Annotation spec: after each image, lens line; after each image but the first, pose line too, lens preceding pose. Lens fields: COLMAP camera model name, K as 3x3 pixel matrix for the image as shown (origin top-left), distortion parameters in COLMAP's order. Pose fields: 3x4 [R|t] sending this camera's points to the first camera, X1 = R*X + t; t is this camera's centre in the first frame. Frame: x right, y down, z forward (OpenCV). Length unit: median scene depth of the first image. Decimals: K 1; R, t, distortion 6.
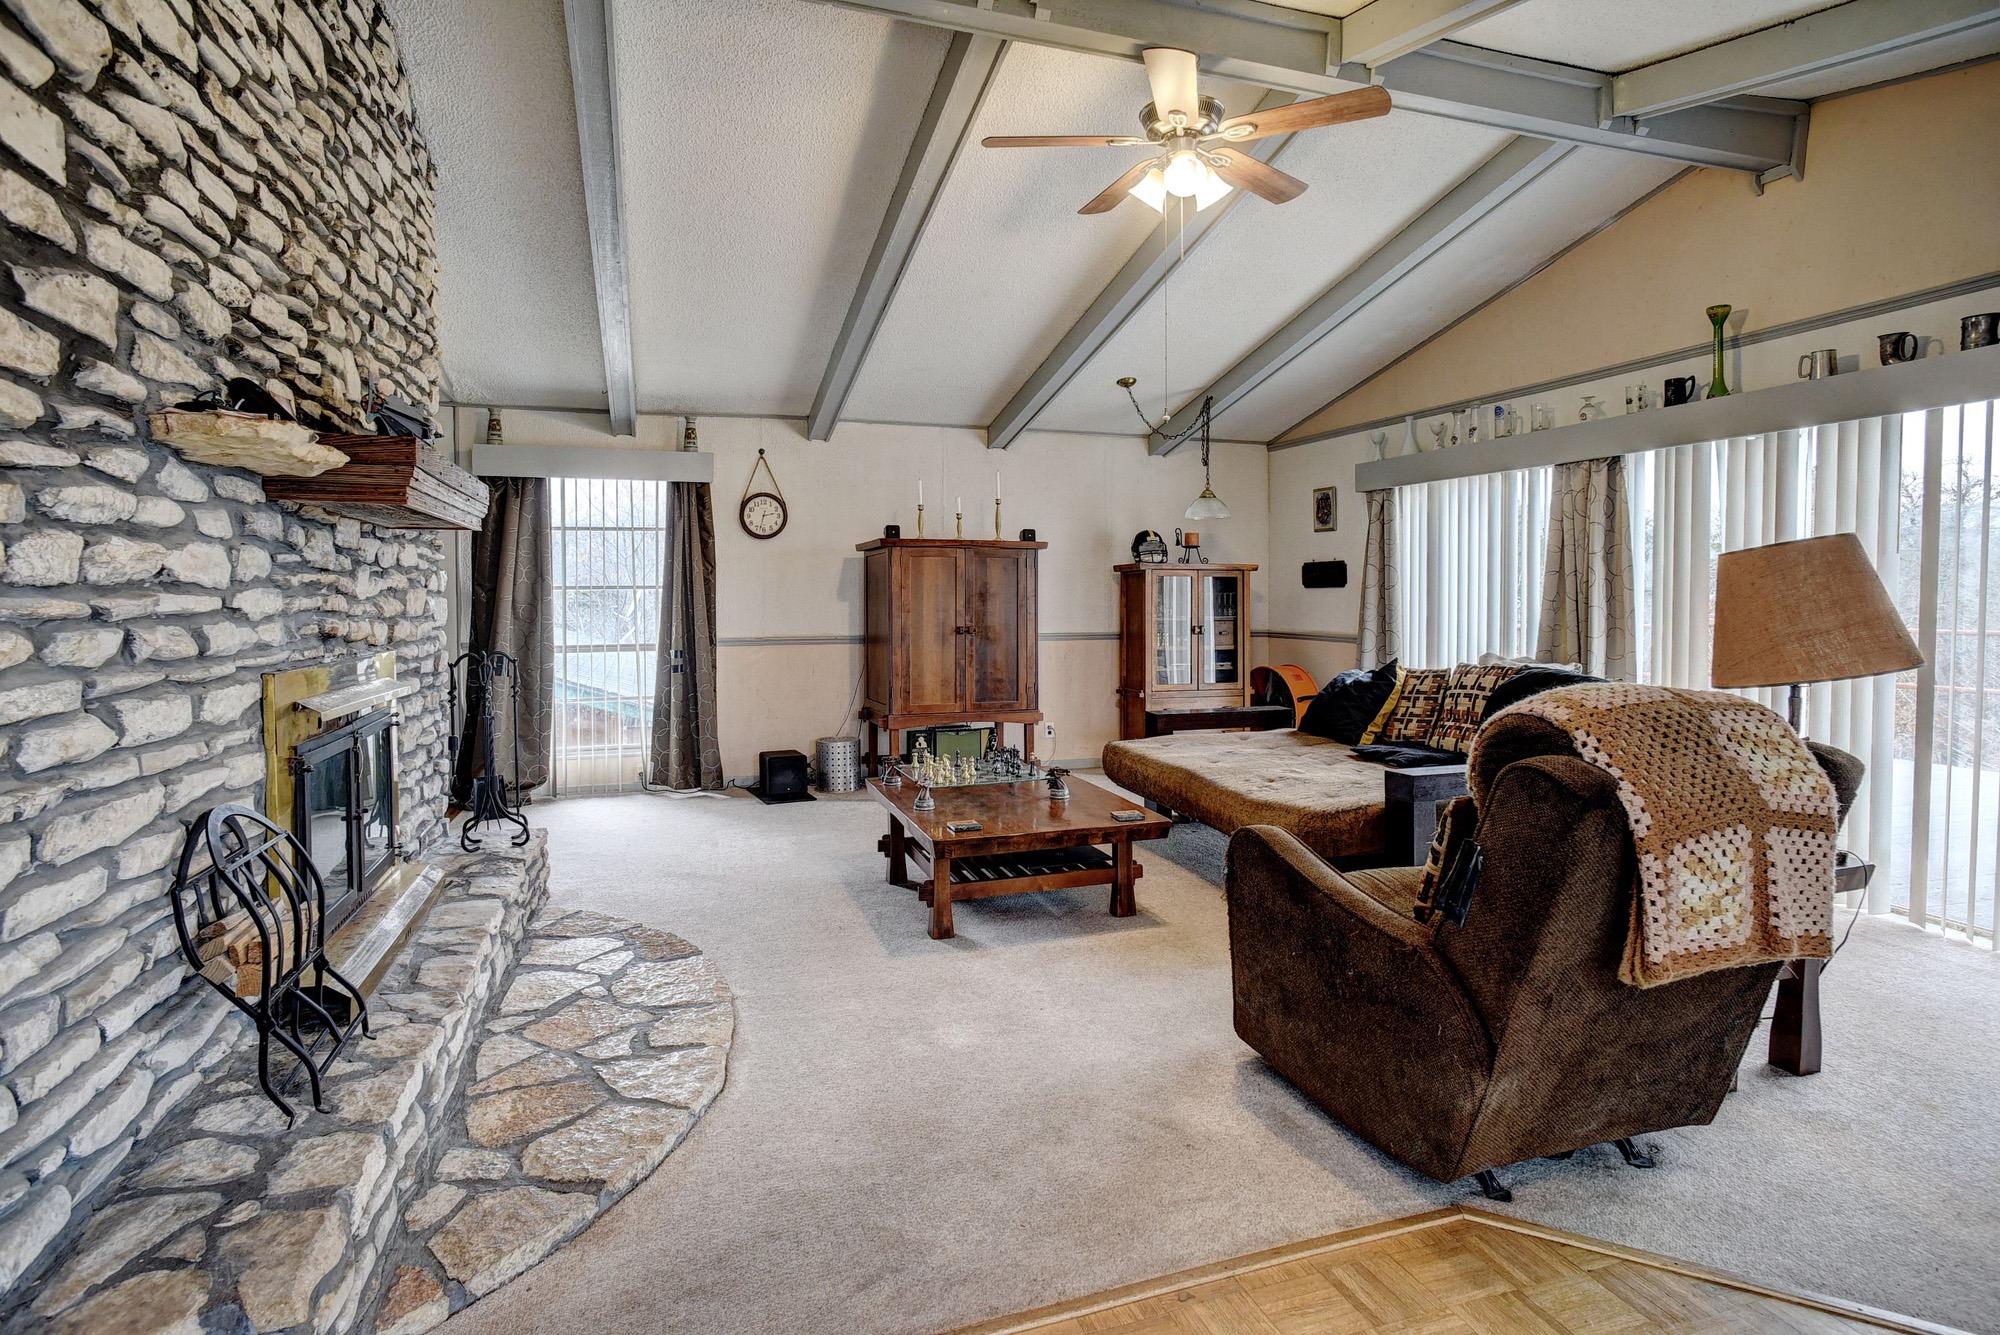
lens RADIAL K [[1029.5, 0, 1000.0], [0, 1029.5, 667.5], [0, 0, 1]] dist [-0.069330, 0.050261]
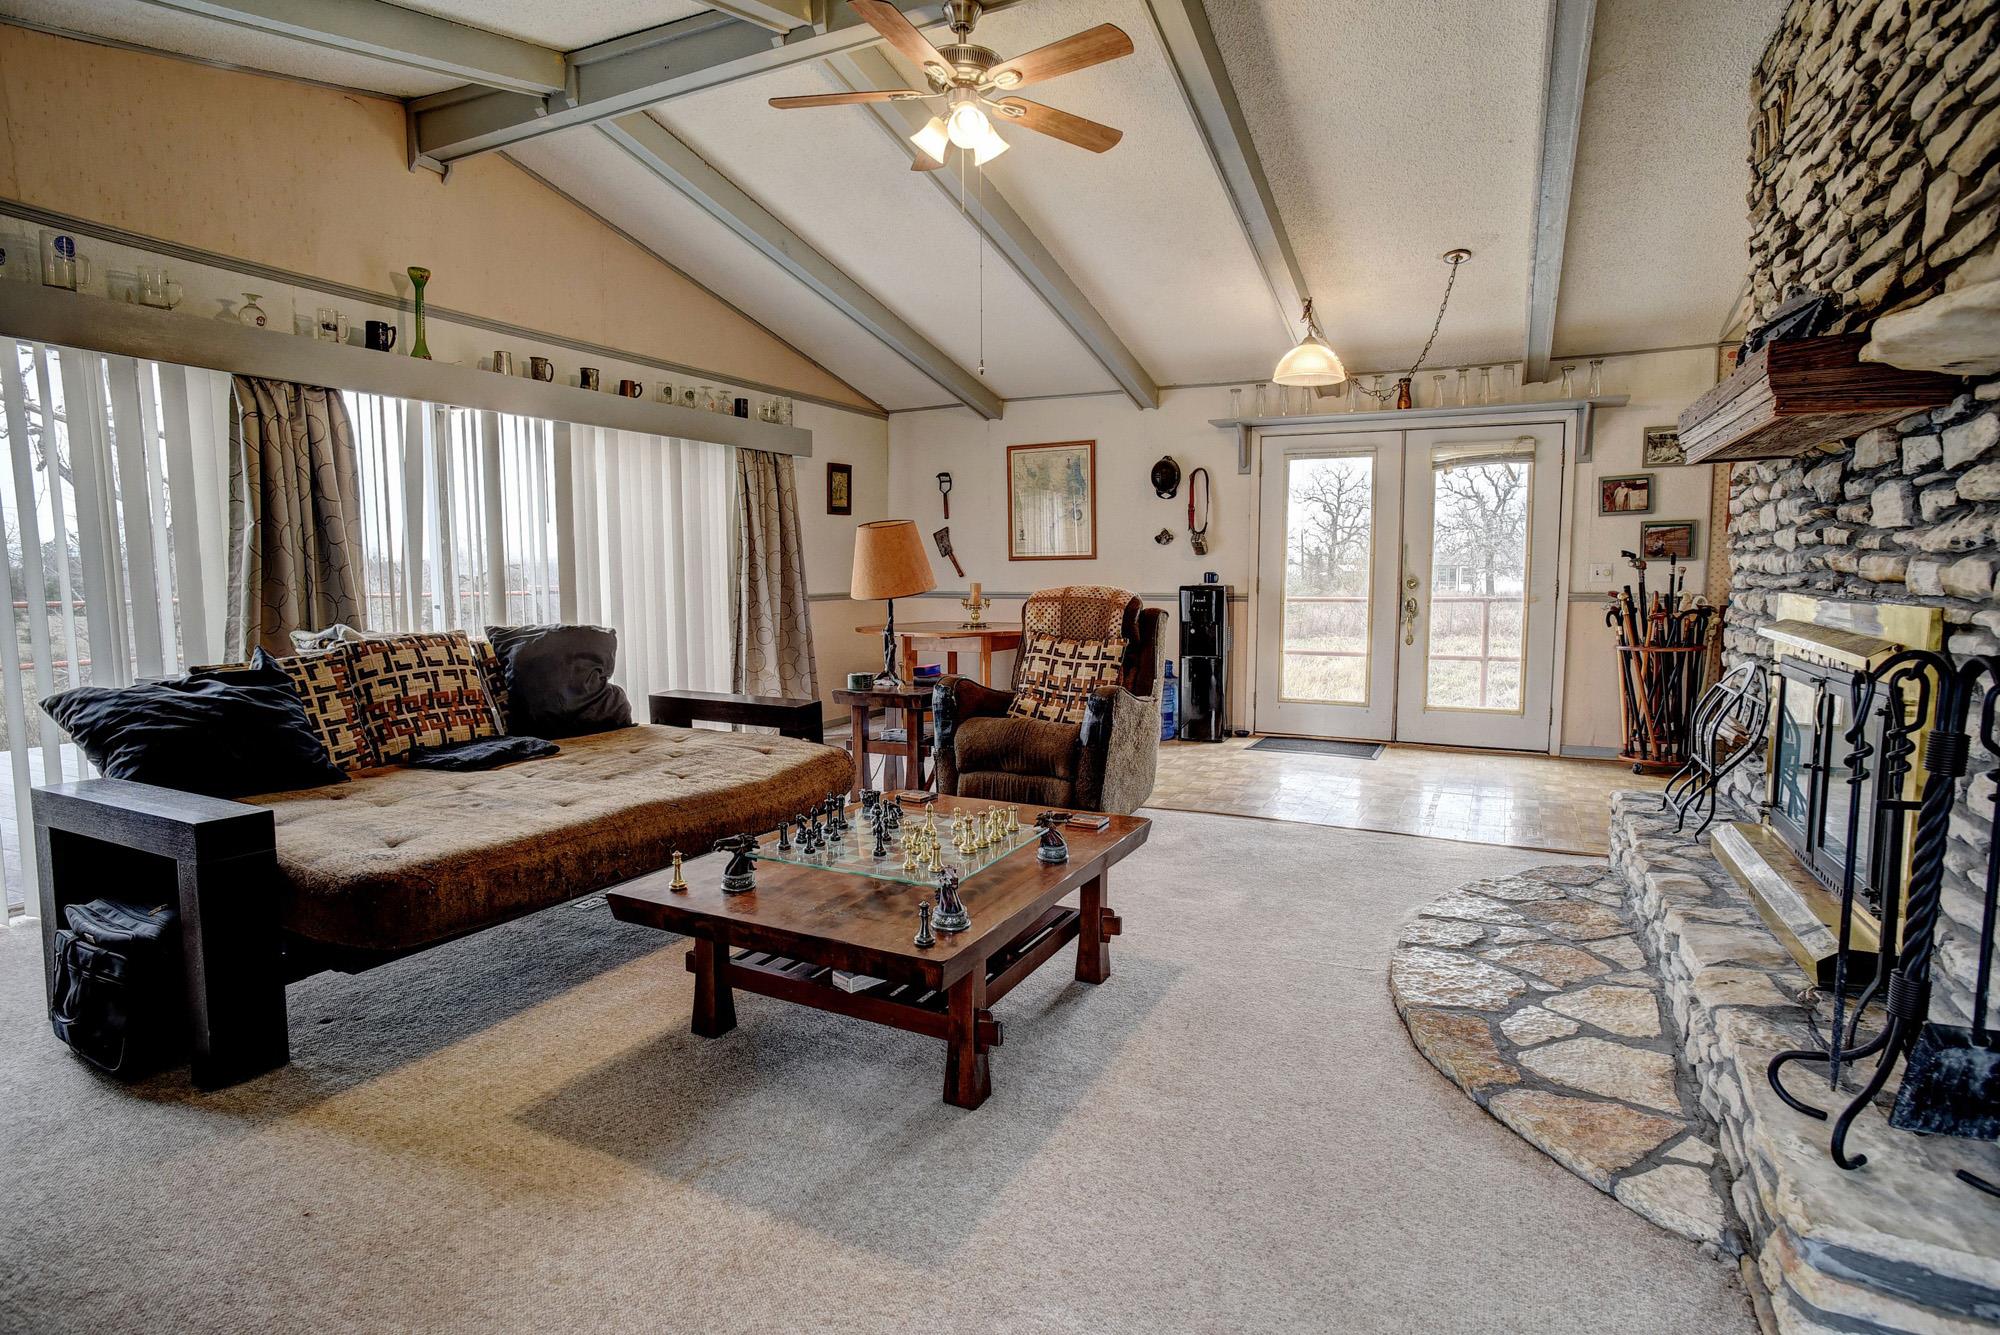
lens RADIAL K [[1029.5, 0, 1000.0], [0, 1029.5, 667.5], [0, 0, 1]] dist [-0.069330, 0.050261]
pose [[-0.715134, -0.063722, 0.696076, -0.549191], [0.053179, 0.987990, 0.145080, -0.083563], [-0.696961, 0.140768, -0.703157, 1.598945]]
